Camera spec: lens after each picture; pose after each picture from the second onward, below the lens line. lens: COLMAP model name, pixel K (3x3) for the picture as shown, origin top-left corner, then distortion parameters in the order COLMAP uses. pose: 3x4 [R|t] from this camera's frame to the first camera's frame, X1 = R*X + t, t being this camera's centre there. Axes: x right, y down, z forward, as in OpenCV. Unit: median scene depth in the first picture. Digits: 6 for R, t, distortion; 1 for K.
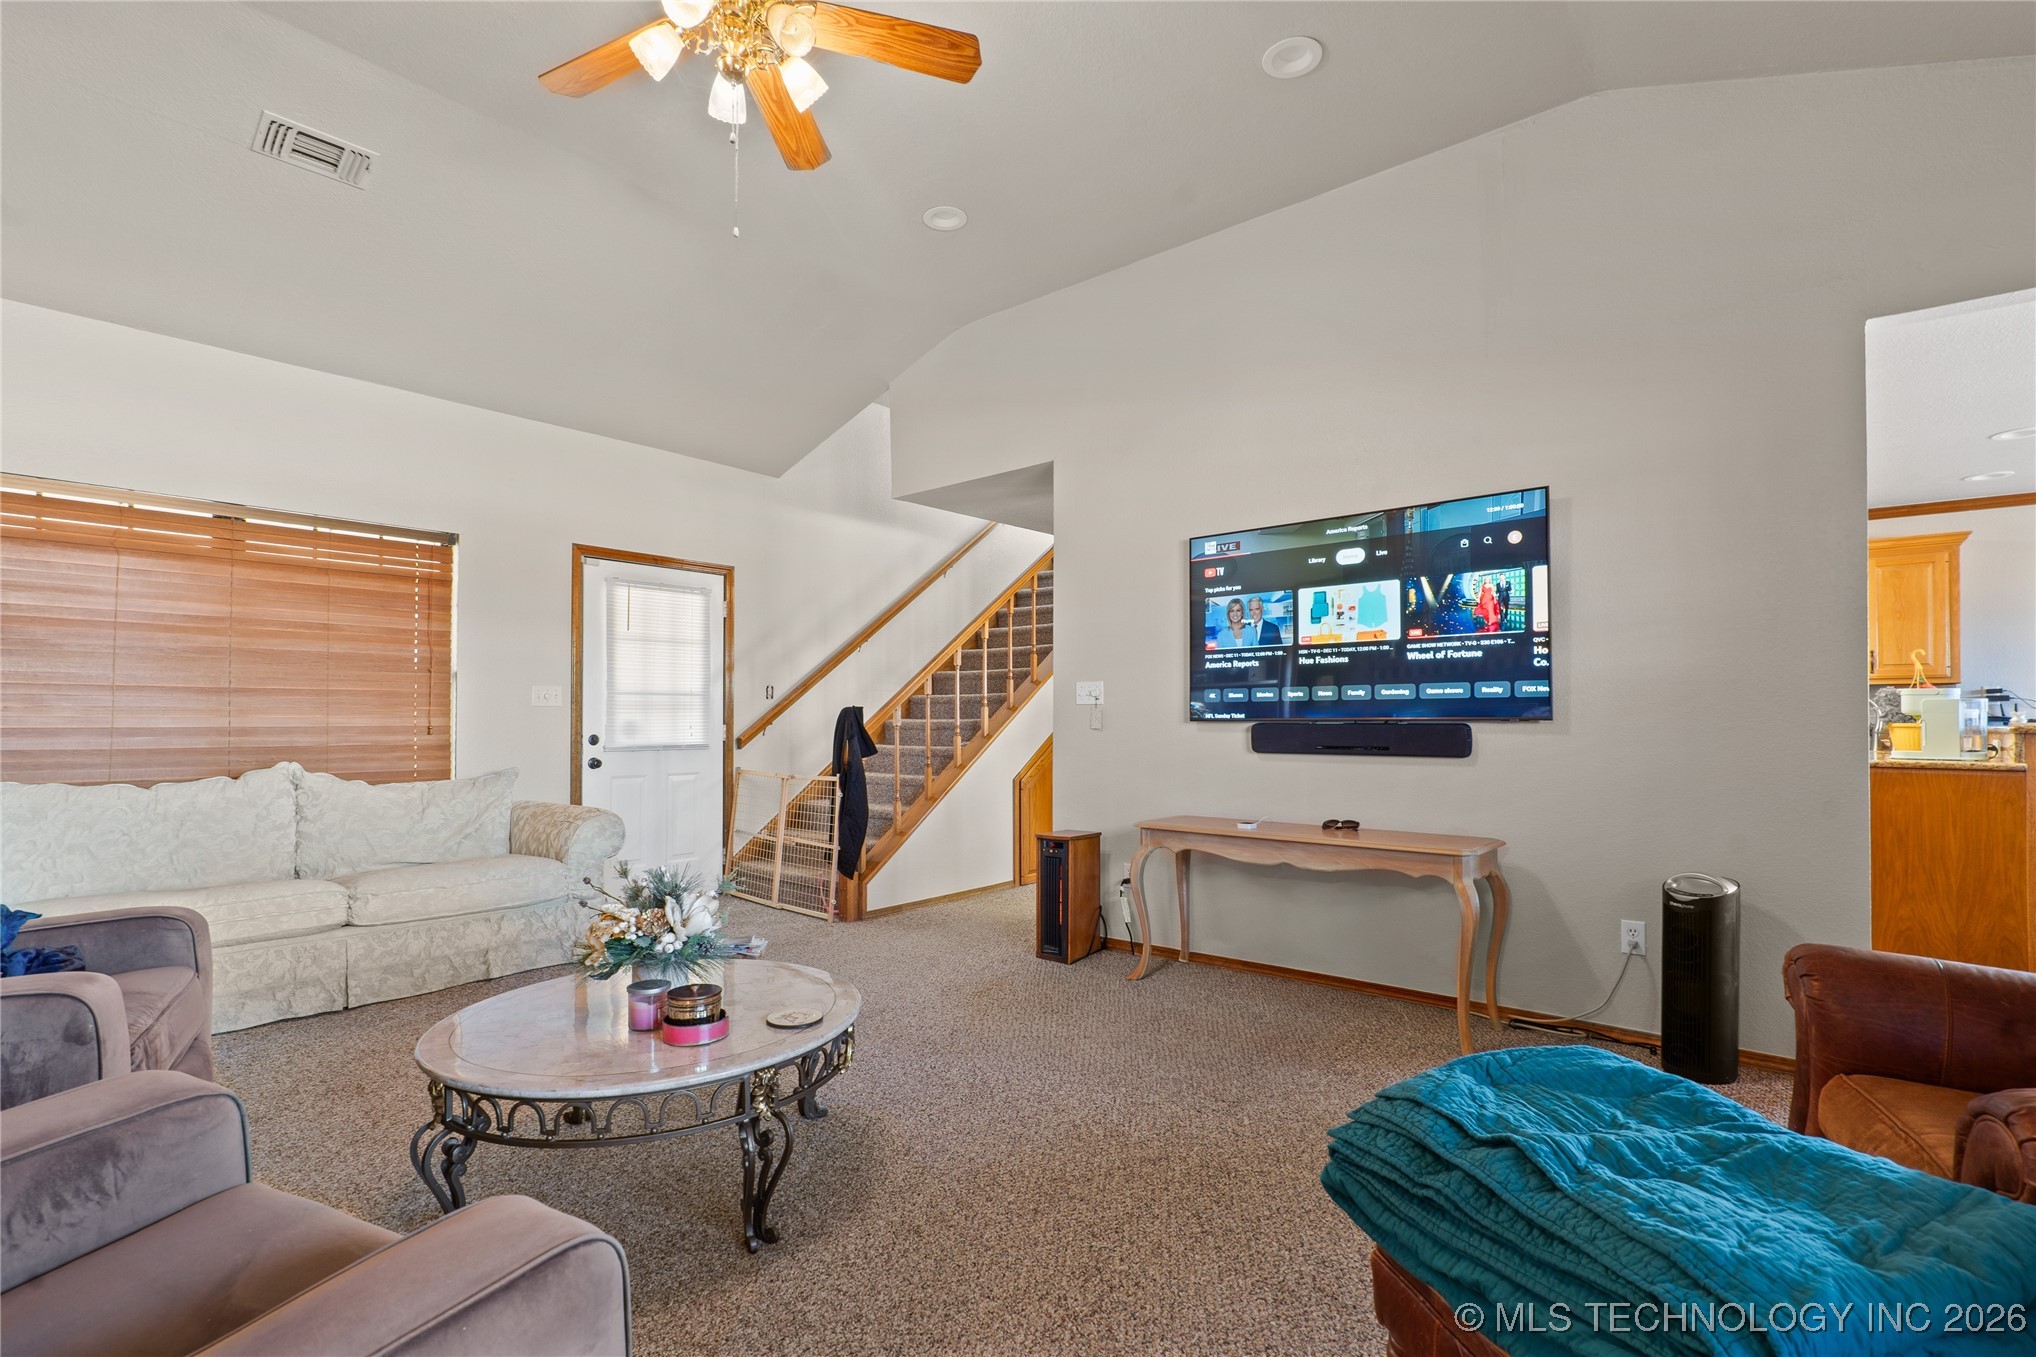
lens RADIAL K [[943.3, 0, 1018.0], [0, 943.3, 694.2], [0, 0, 1]] dist [0.007634, -0.001607]
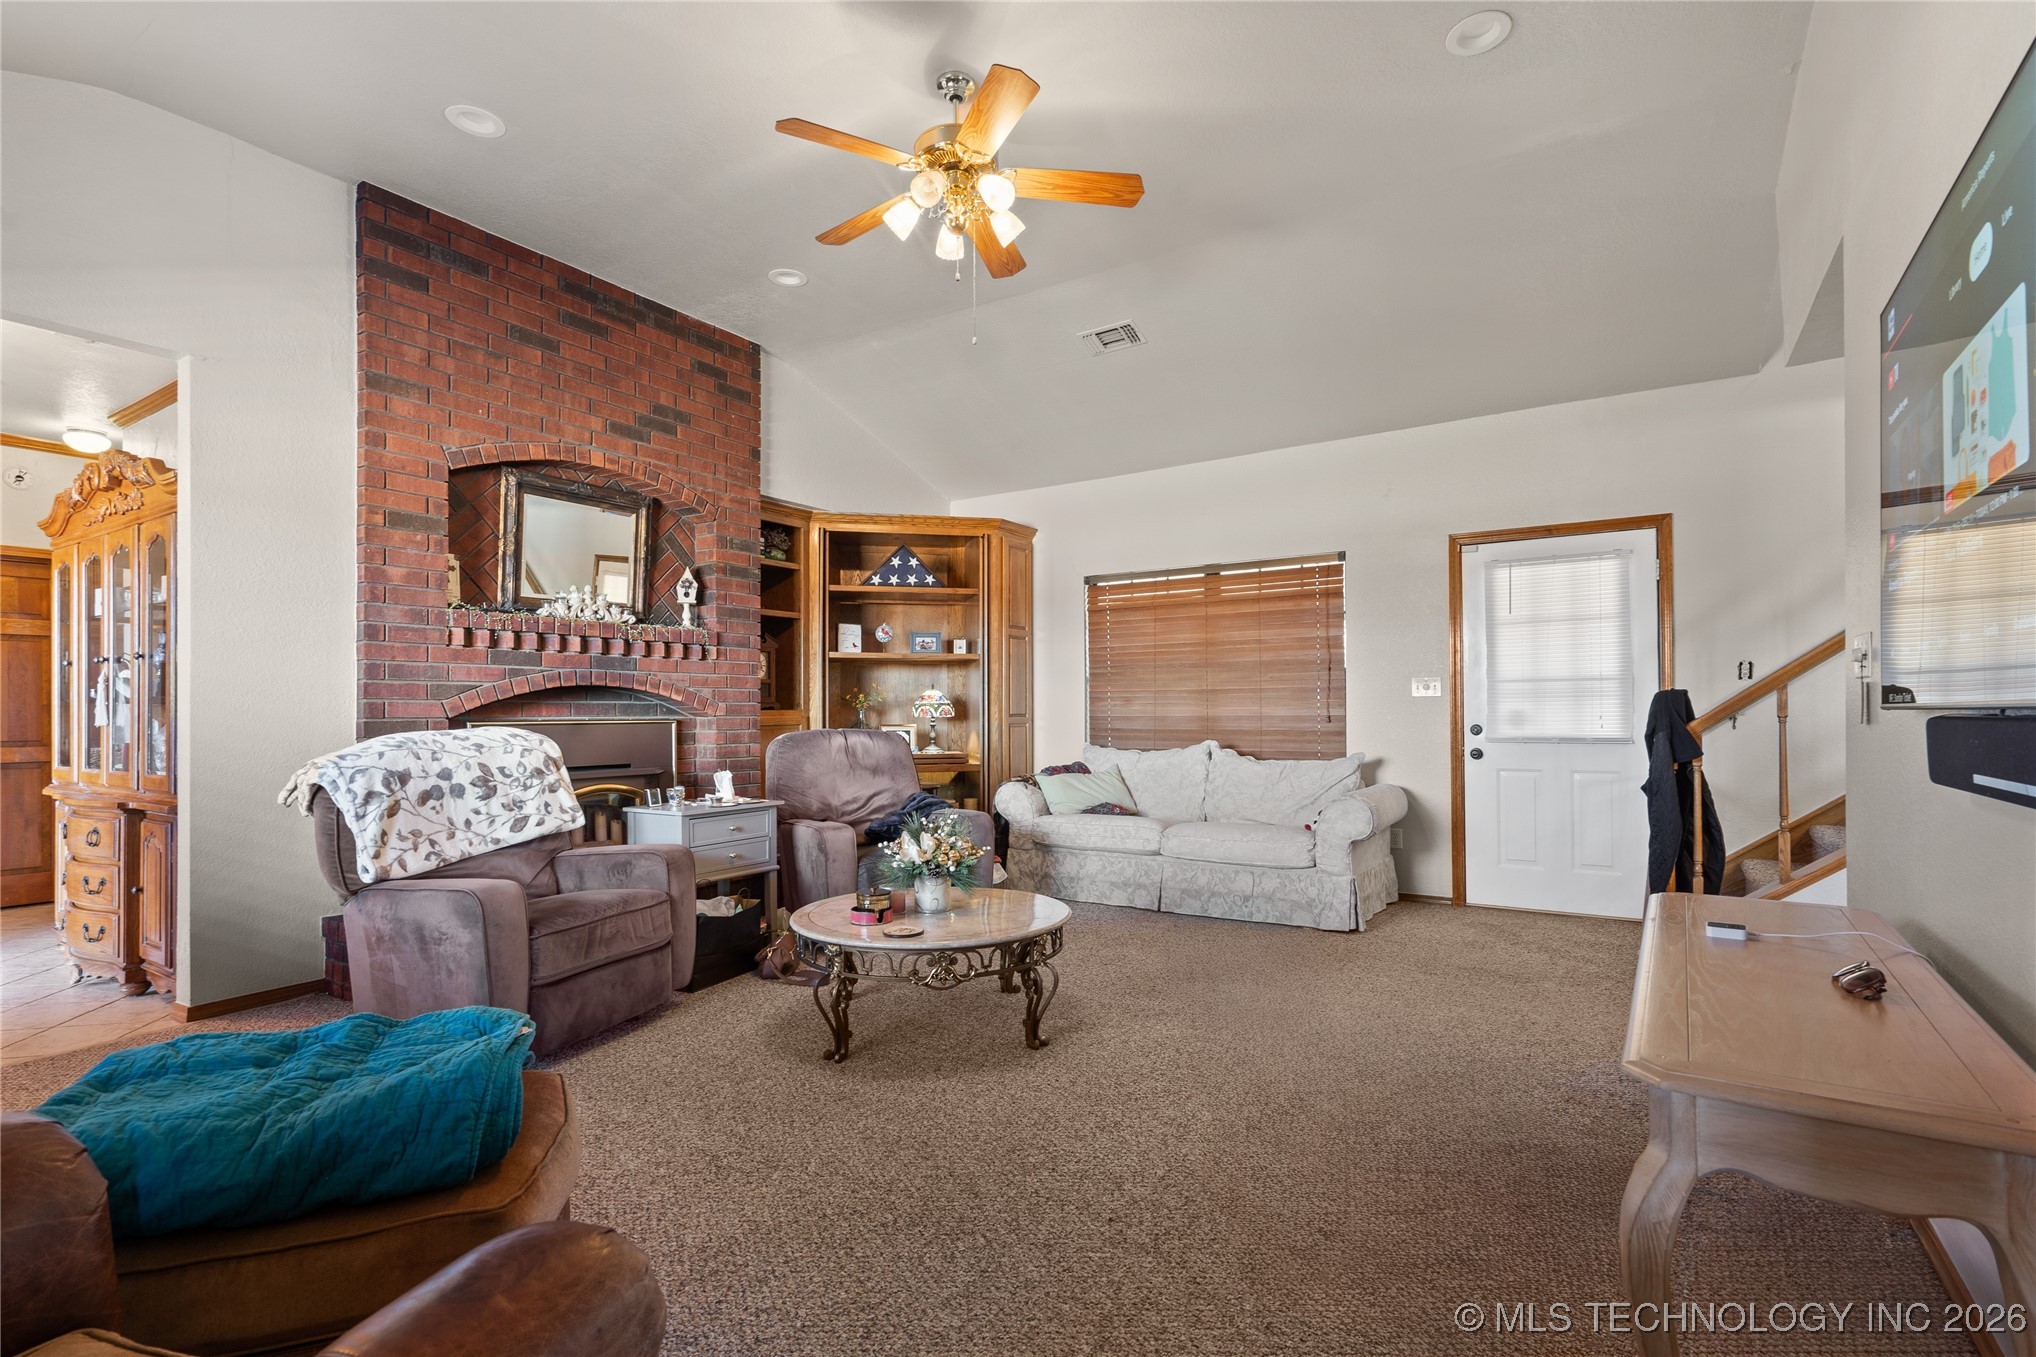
lens RADIAL K [[943.3, 0, 1020.6], [0, 943.3, 695.7], [0, 0, 1]] dist [0.007634, -0.001607]
pose [[0.128369, -0.015357, -0.991608, 0.519076], [0.035607, 0.999307, -0.010866, 0.007631], [0.991087, -0.033913, 0.128827, 0.451589]]
